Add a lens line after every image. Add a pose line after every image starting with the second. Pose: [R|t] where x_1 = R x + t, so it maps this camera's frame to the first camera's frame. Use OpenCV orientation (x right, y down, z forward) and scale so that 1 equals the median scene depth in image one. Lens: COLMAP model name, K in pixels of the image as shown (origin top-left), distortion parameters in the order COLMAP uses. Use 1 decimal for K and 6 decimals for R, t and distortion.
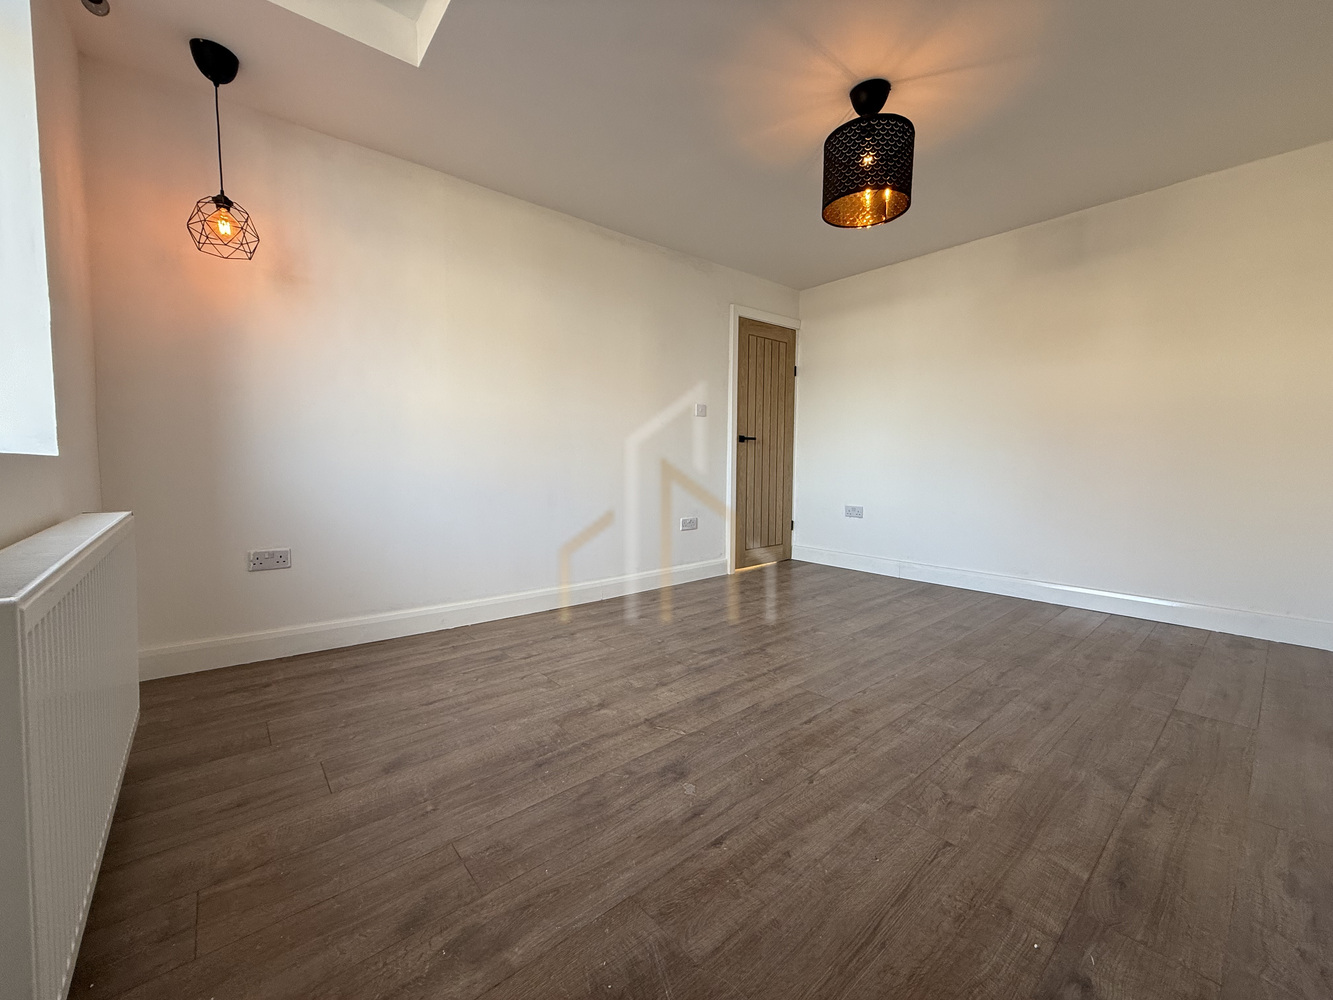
lens RADIAL K [[531.0, 0, 661.6], [0, 531.0, 498.2], [0, 0, 1]] dist [0.000494, -0.000233]
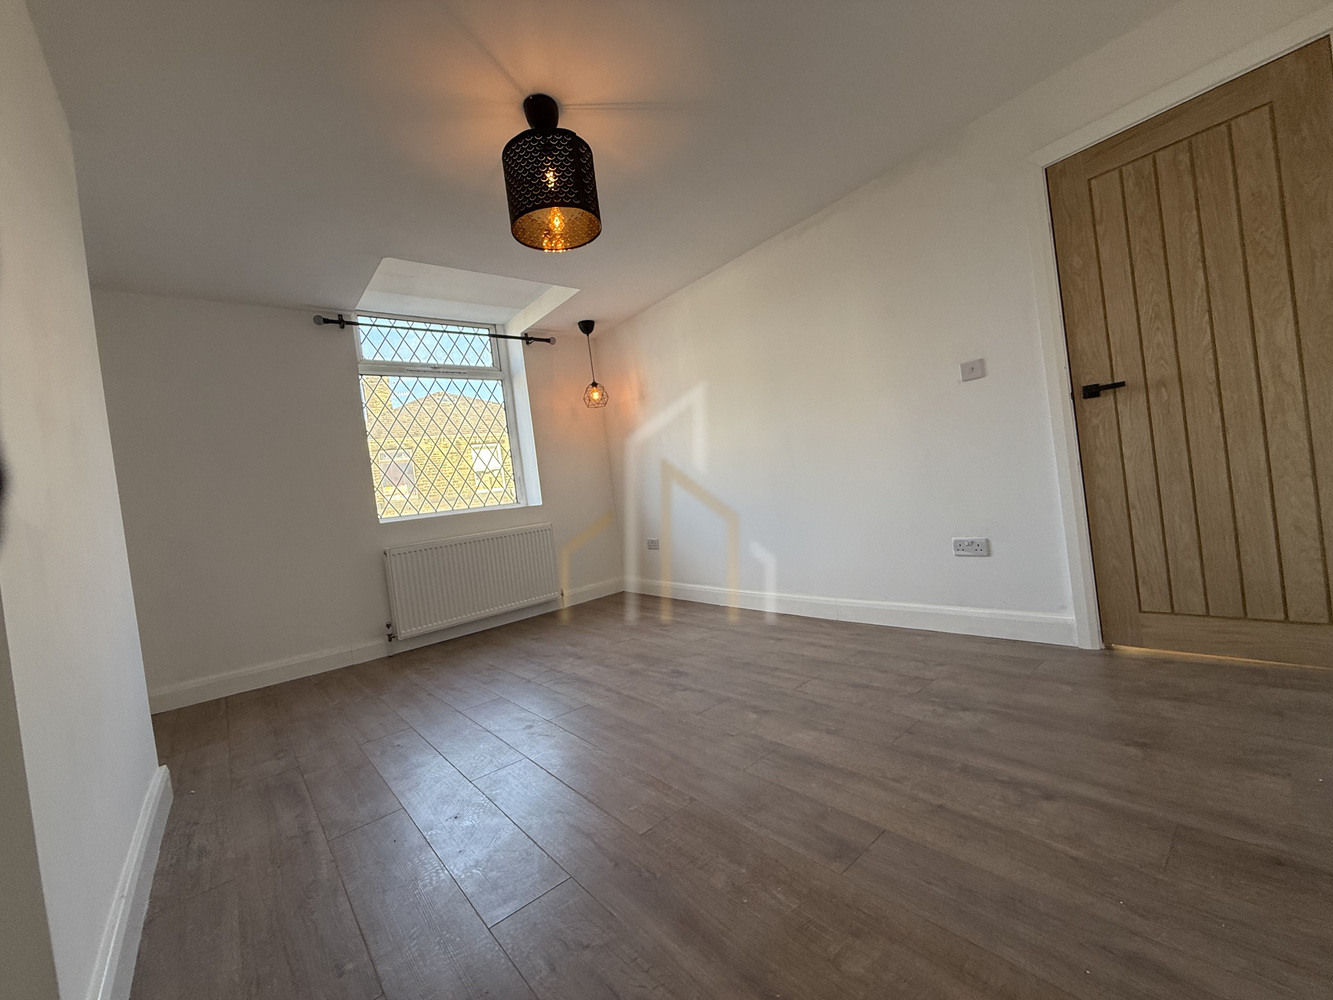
lens RADIAL K [[530.5, 0, 662.9], [0, 530.5, 499.6], [0, 0, 1]] dist [-0.000506, 0.000255]
pose [[0.003184, 0.009163, -0.999953, 1.333543], [0.052218, 0.998592, 0.009317, -0.068673], [0.998631, -0.052245, 0.002701, 1.169091]]
